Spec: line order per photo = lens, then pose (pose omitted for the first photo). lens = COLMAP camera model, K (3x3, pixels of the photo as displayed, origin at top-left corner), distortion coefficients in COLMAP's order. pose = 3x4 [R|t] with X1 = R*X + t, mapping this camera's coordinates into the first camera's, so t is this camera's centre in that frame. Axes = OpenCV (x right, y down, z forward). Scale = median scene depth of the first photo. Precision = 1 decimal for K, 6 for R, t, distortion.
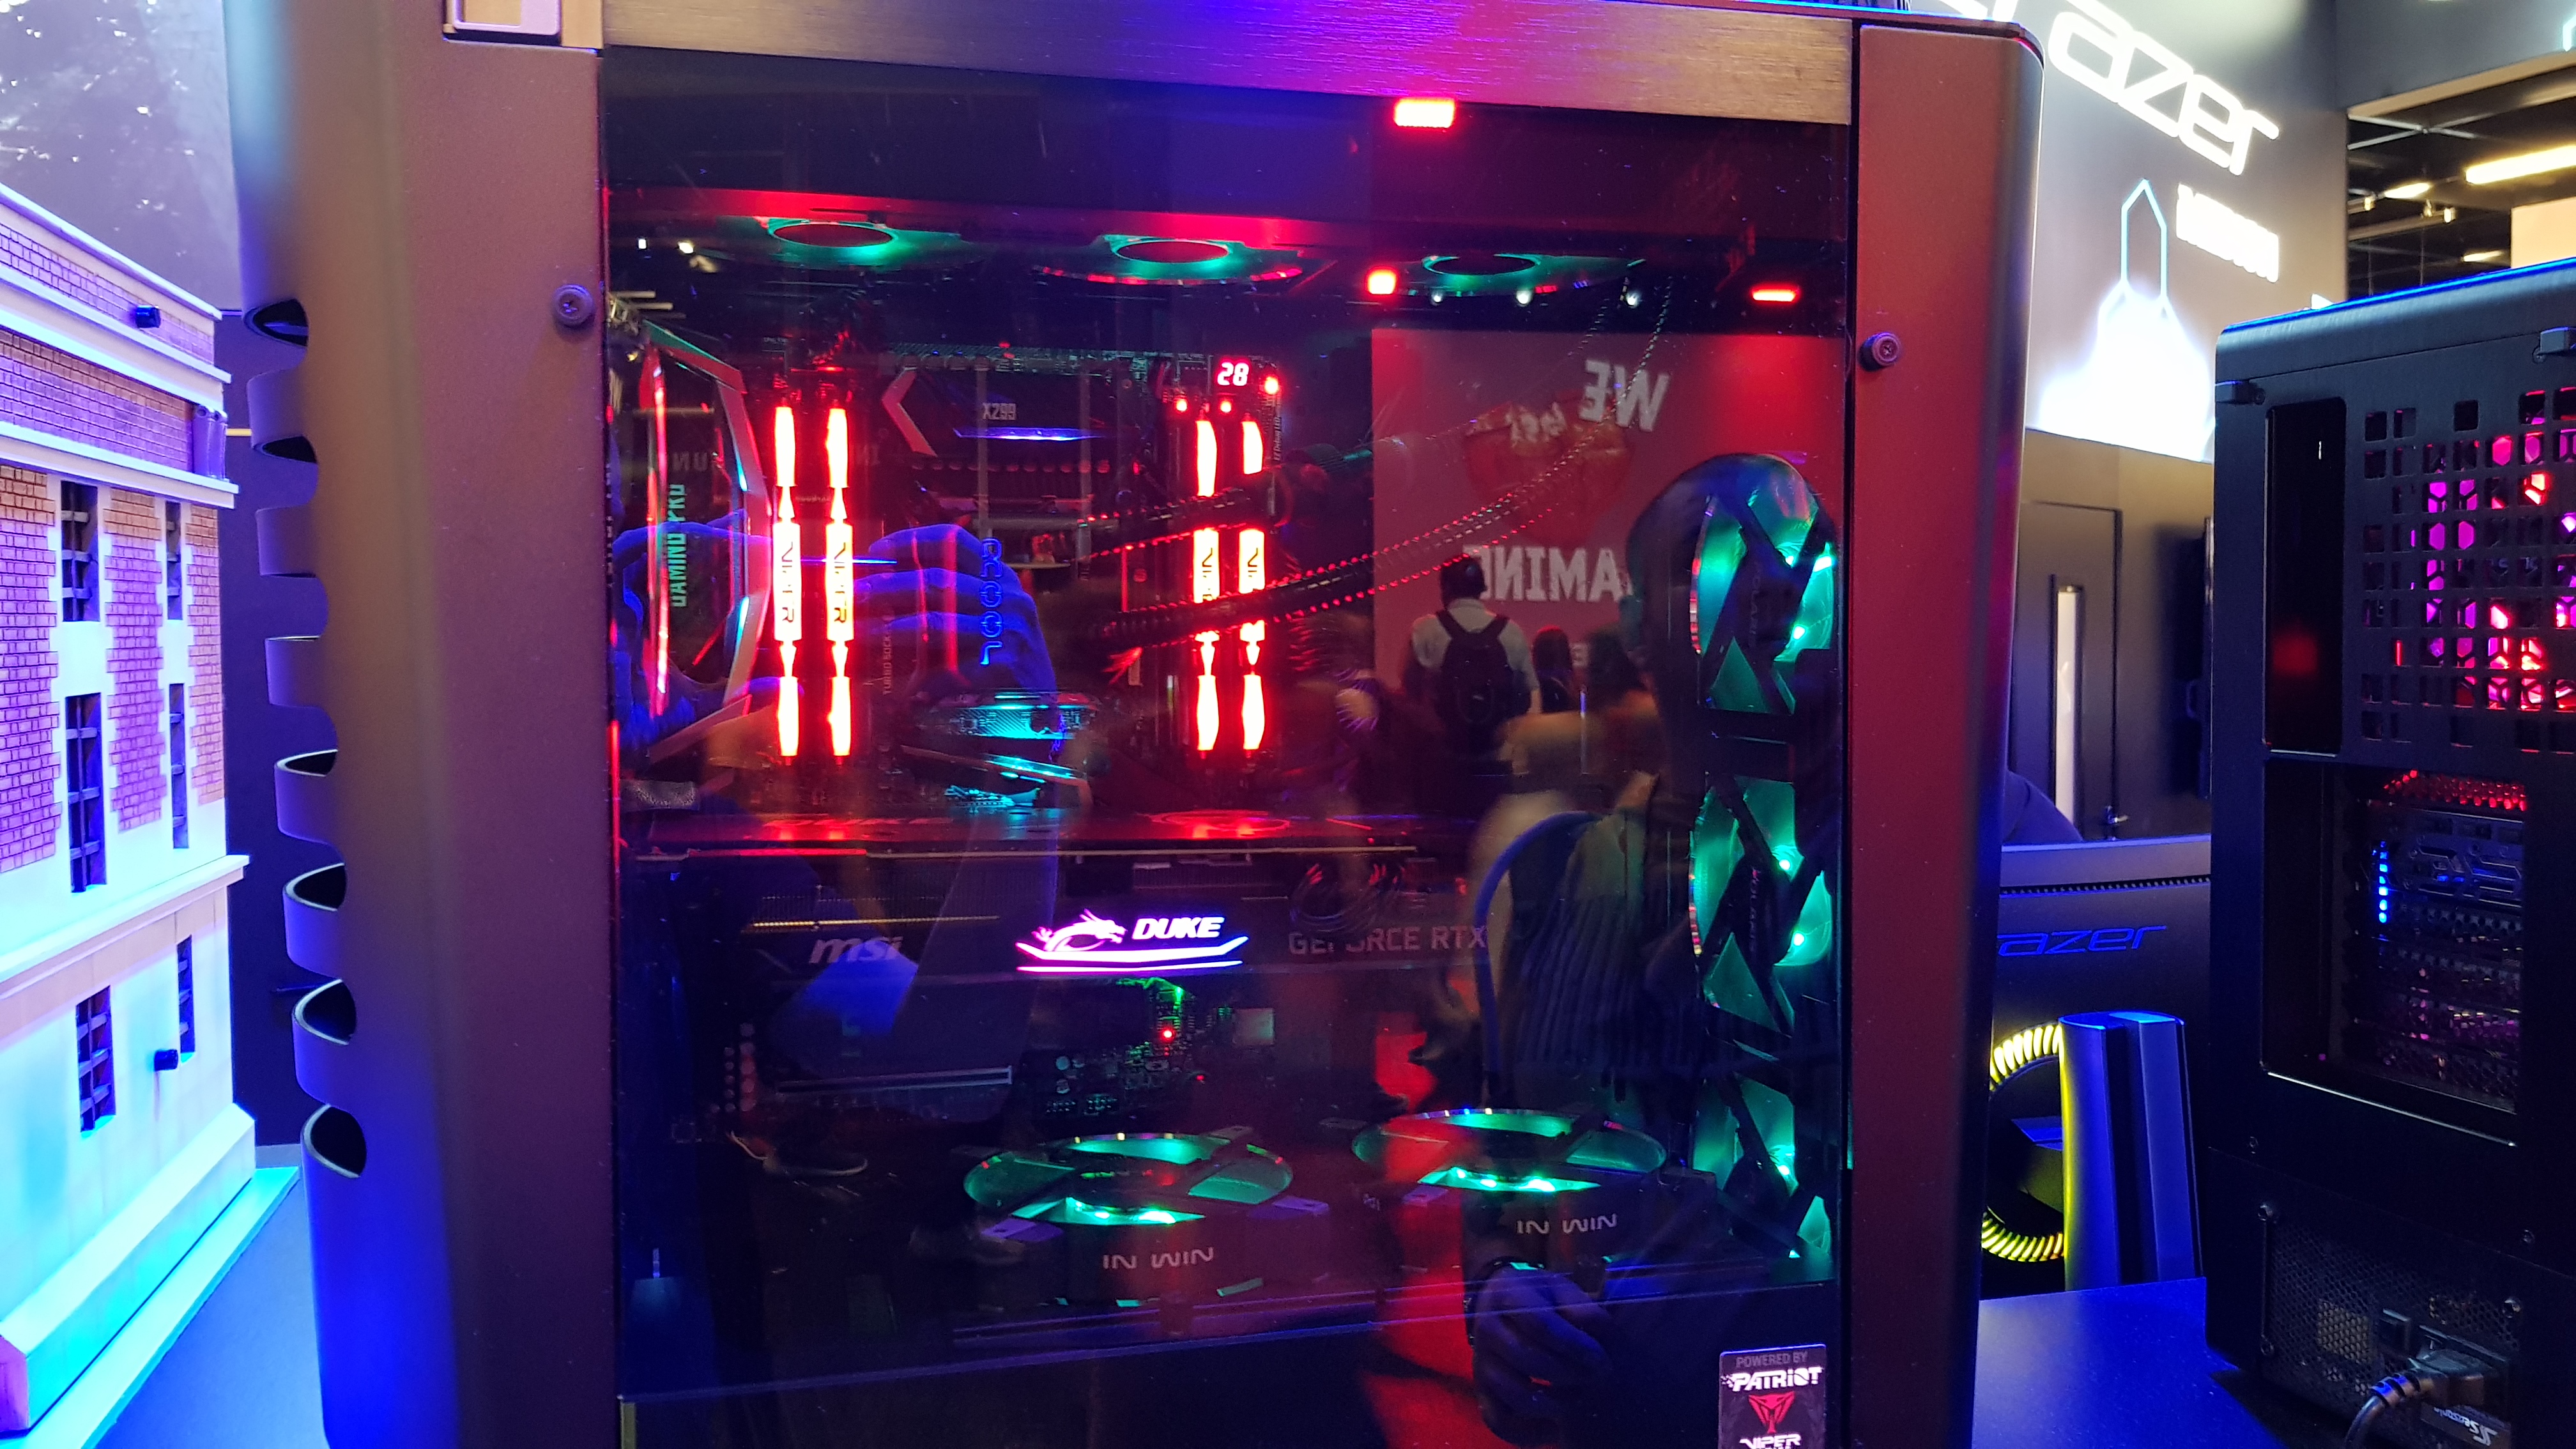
lens RADIAL K [[2017.5, 0, 1288.0], [0, 2017.5, 724.5], [0, 0, 1]] dist [0.037930, -0.115656]
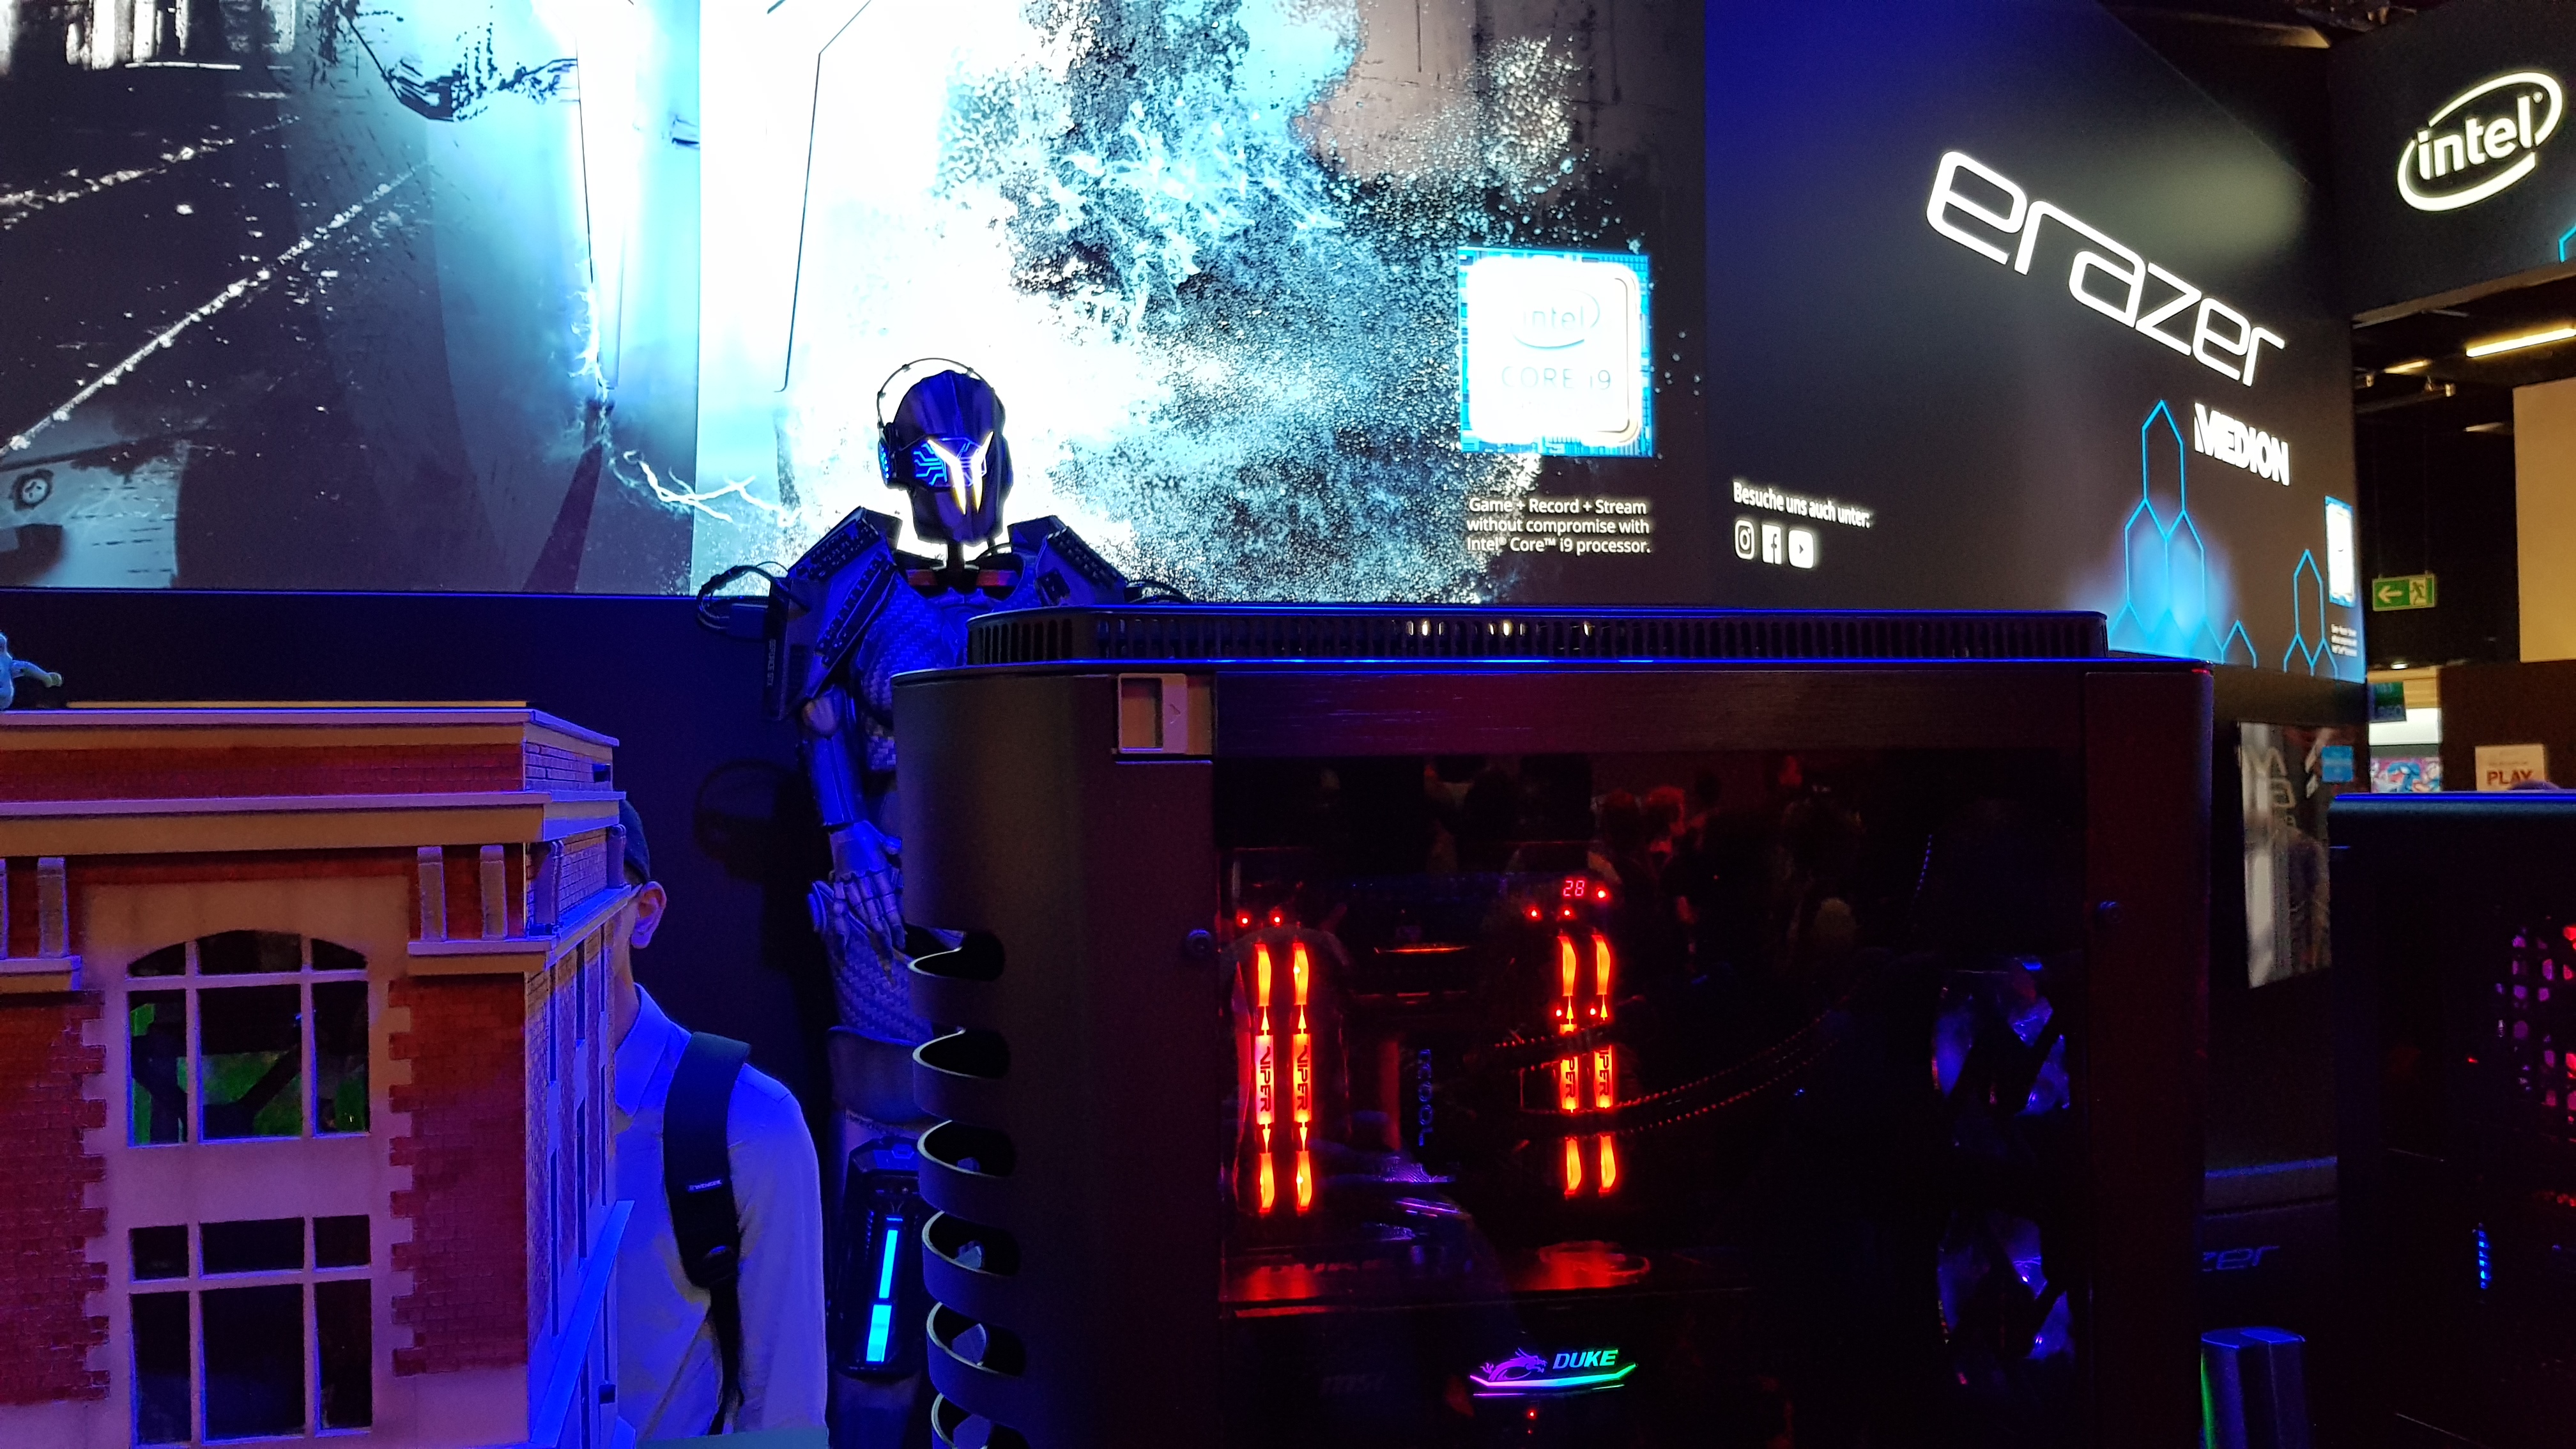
lens RADIAL K [[1990.0, 0, 1285.9], [0, 1990.0, 779.7], [0, 0, 1]] dist [0.033469, -0.117034]
pose [[0.999810, -0.010552, -0.016392, -0.123009], [0.009424, 0.997680, -0.067421, -0.103709], [0.017065, 0.067254, 0.997590, -0.174708]]
